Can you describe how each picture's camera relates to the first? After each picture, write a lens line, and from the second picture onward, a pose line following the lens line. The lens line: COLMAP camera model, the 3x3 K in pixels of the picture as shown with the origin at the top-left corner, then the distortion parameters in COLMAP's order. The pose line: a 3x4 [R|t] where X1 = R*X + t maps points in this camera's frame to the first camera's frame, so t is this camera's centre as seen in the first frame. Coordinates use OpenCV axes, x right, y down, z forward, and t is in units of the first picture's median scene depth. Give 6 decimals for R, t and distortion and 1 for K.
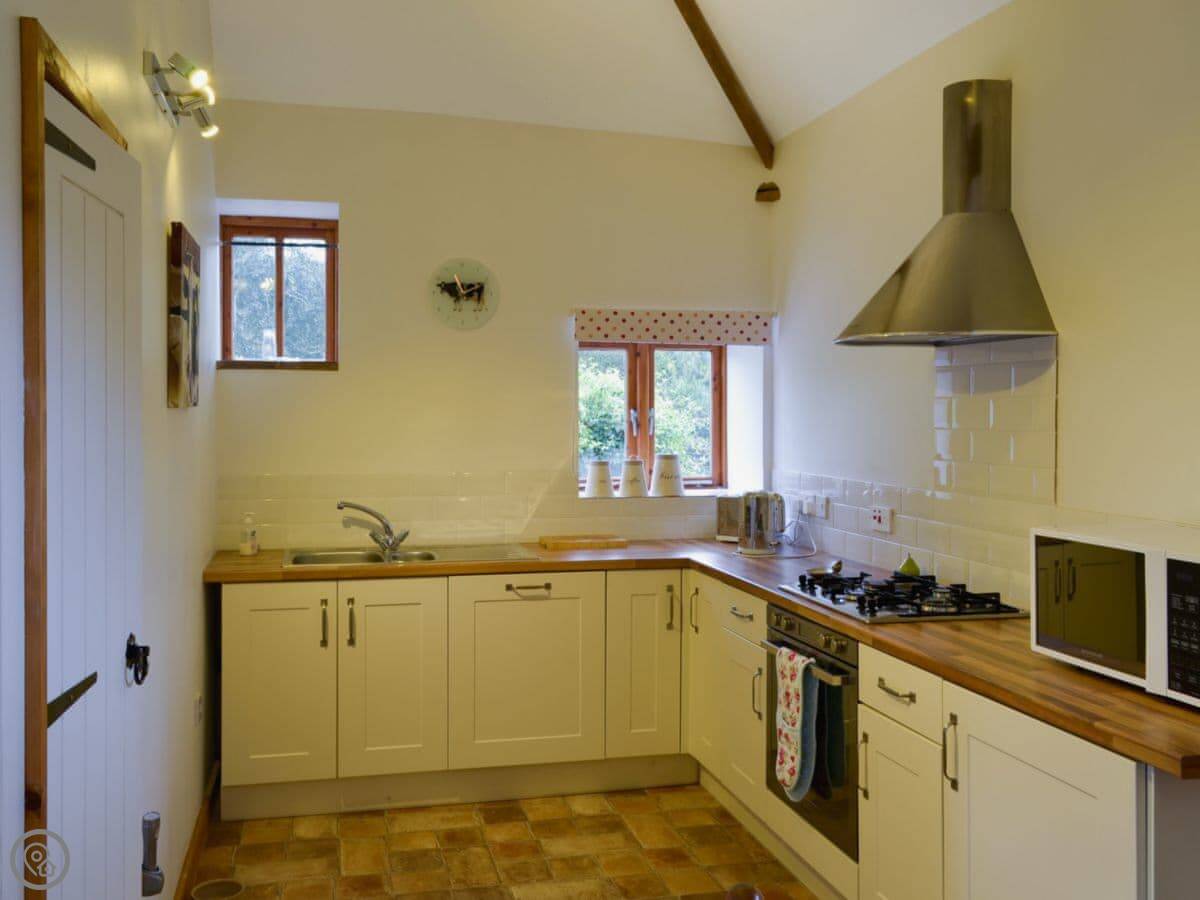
lens RADIAL K [[1076.1, 0, 561.2], [0, 1076.1, 416.7], [0, 0, 1]] dist [0.017417, 0.004707]
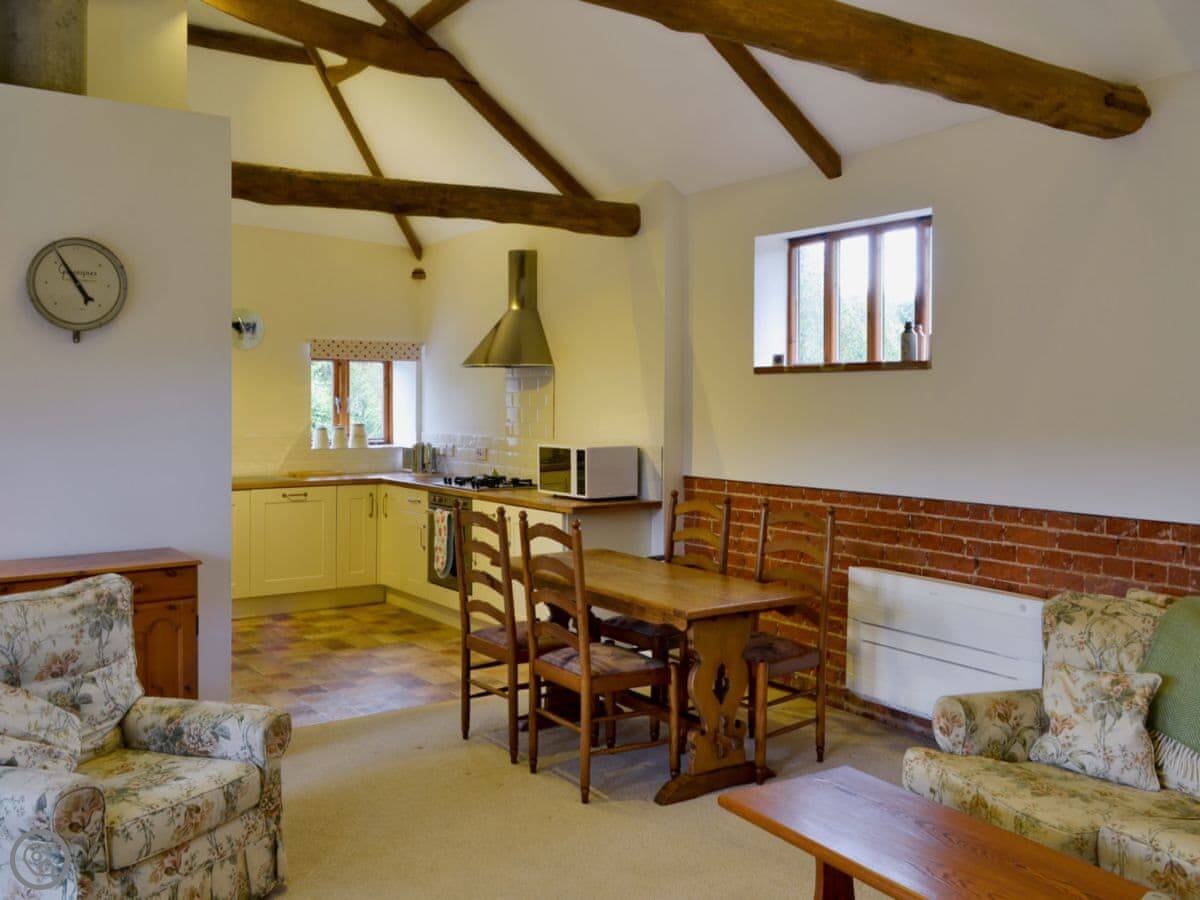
lens RADIAL K [[1076.1, 0, 561.2], [0, 1076.1, 416.7], [0, 0, 1]] dist [0.017417, 0.004707]
pose [[0.933459, -0.003415, 0.358667, -0.261861], [-0.000827, 0.999932, 0.011672, 0.004411], [-0.358682, -0.011192, 0.933393, -0.855391]]
